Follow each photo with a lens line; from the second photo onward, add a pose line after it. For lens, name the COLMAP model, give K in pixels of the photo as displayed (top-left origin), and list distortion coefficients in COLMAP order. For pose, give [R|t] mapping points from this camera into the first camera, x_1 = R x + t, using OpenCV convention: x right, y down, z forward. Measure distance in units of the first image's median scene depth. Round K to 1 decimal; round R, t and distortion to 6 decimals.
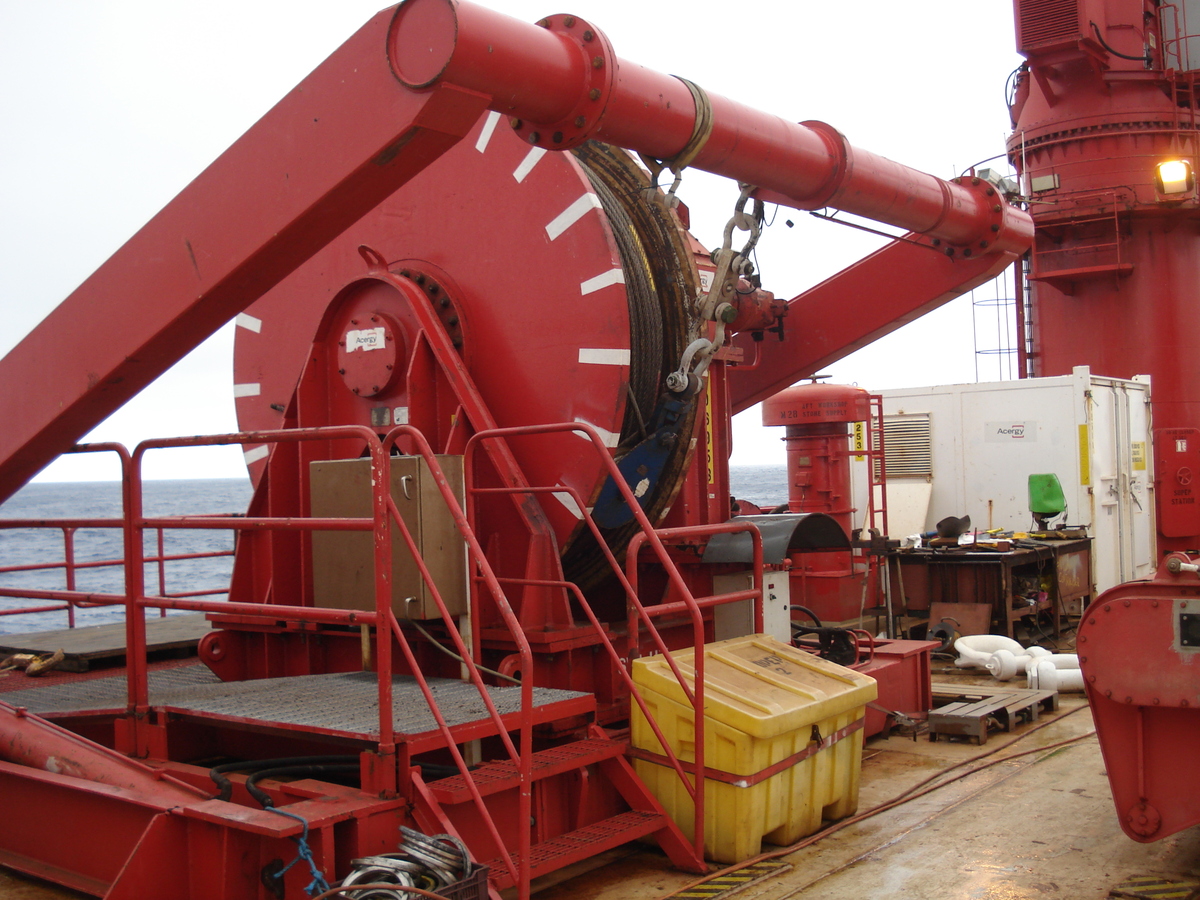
lens RADIAL K [[1353.1, 0, 602.3], [0, 1353.1, 451.1], [0, 0, 1]] dist [-0.067753, -0.111561]
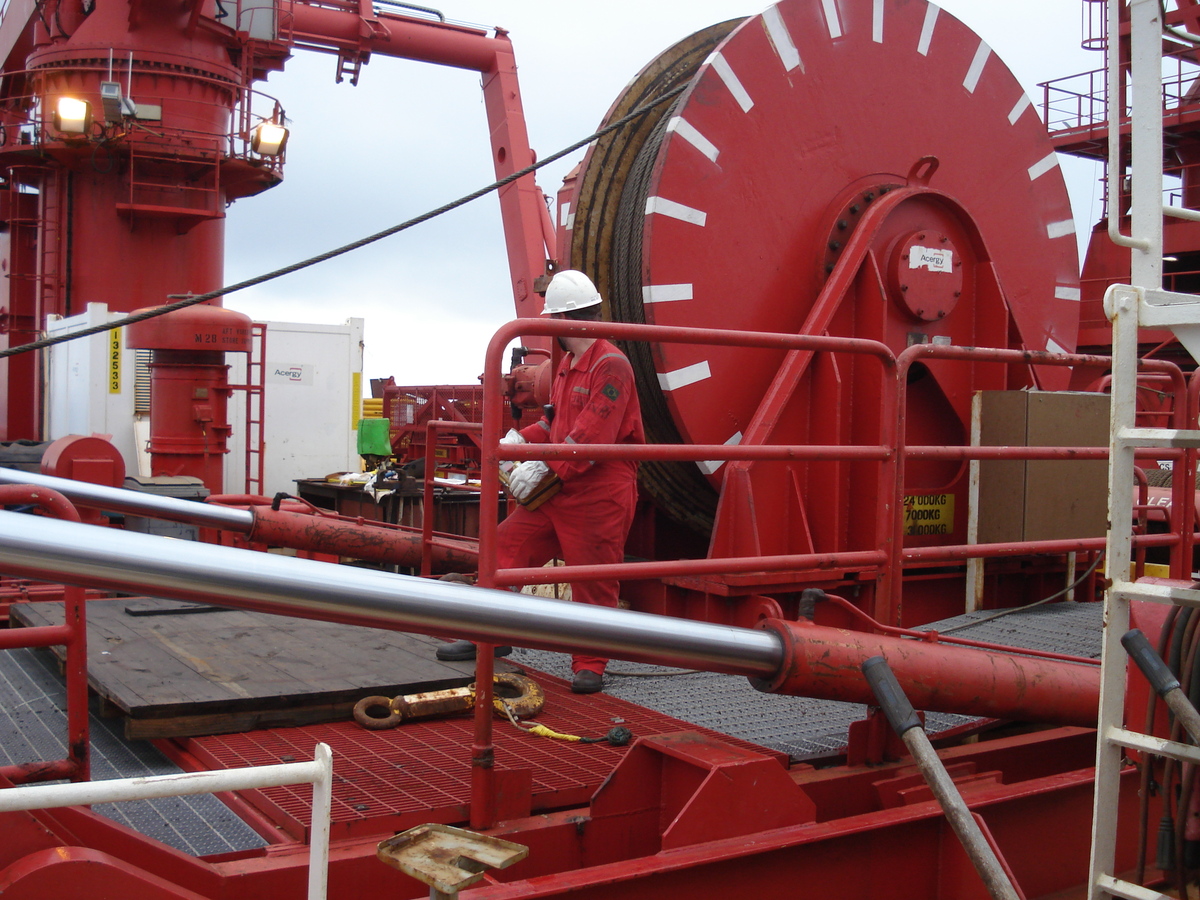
lens RADIAL K [[1353.1, 0, 602.3], [0, 1353.1, 451.1], [0, 0, 1]] dist [-0.067753, -0.111561]
pose [[0.329715, 0.018071, 0.943908, -1.090137], [-0.052613, 0.998615, -0.000741, 0.061082], [-0.942613, -0.049417, 0.330209, 0.868740]]
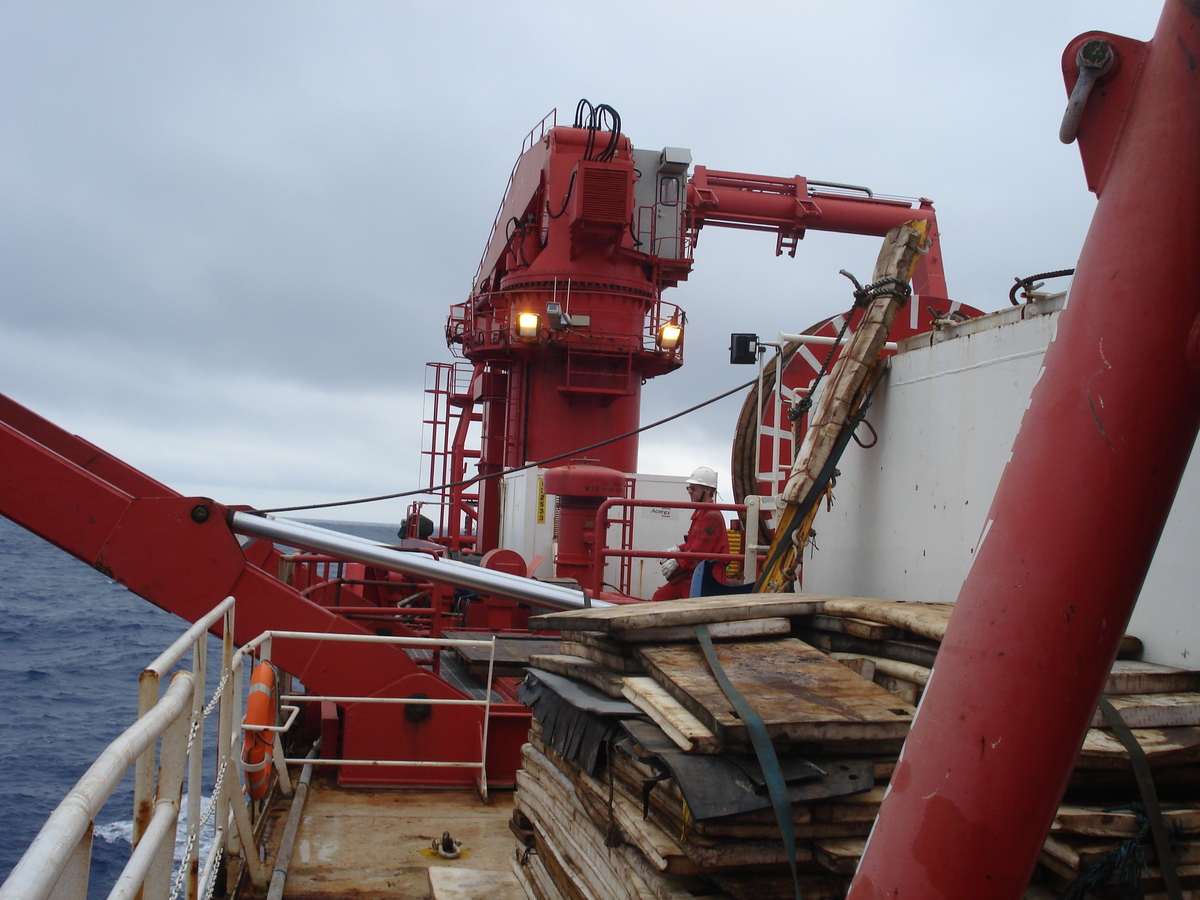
lens RADIAL K [[1353.1, 0, 602.3], [0, 1353.1, 451.1], [0, 0, 1]] dist [-0.067753, -0.111561]
pose [[0.637460, 0.111565, 0.762364, -1.593936], [-0.085533, 0.993592, -0.073884, 0.062221], [-0.765722, -0.018109, 0.642917, 0.266896]]
